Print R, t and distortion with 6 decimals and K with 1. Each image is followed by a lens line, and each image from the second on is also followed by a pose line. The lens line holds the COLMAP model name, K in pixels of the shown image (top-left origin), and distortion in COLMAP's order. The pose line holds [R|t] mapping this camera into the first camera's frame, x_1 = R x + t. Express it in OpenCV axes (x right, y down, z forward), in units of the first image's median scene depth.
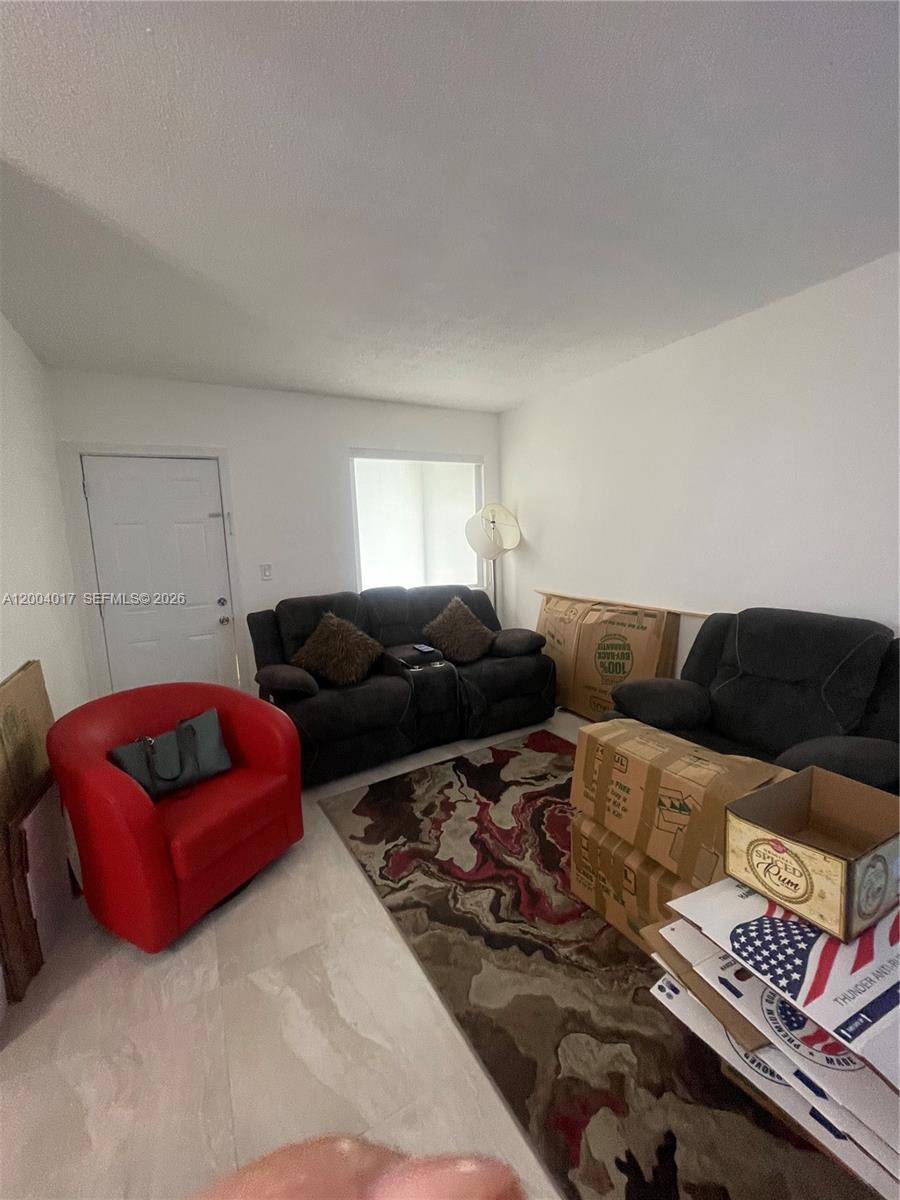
lens RADIAL K [[483.8, 0, 448.2], [0, 483.8, 600.5], [0, 0, 1]] dist [0.000082, -0.000118]
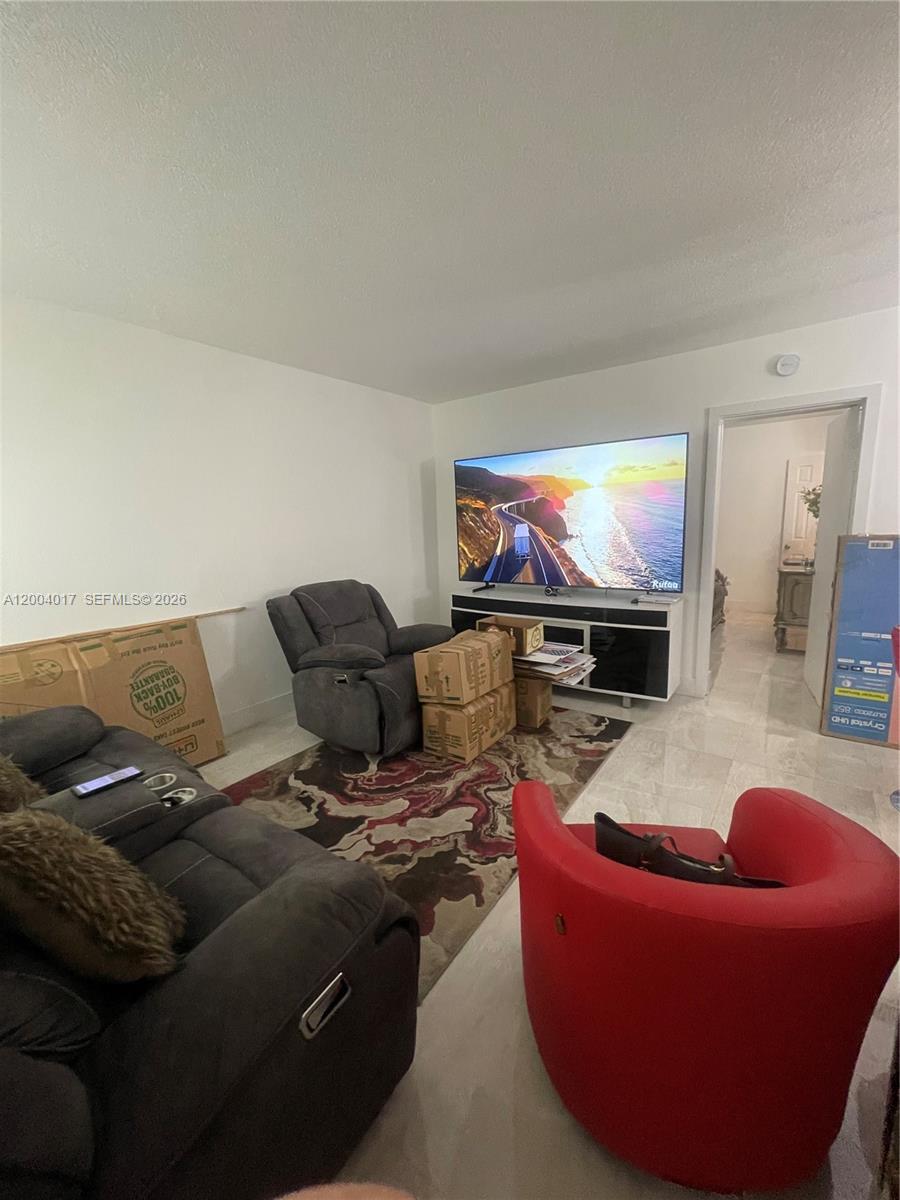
lens RADIAL K [[483.8, 0, 448.2], [0, 483.8, 600.5], [0, 0, 1]] dist [0.000082, -0.000118]
pose [[-0.400613, -0.102824, 0.910459, -0.871141], [0.171709, 0.967652, 0.184837, -0.141844], [-0.900014, 0.230382, -0.369999, 1.270999]]
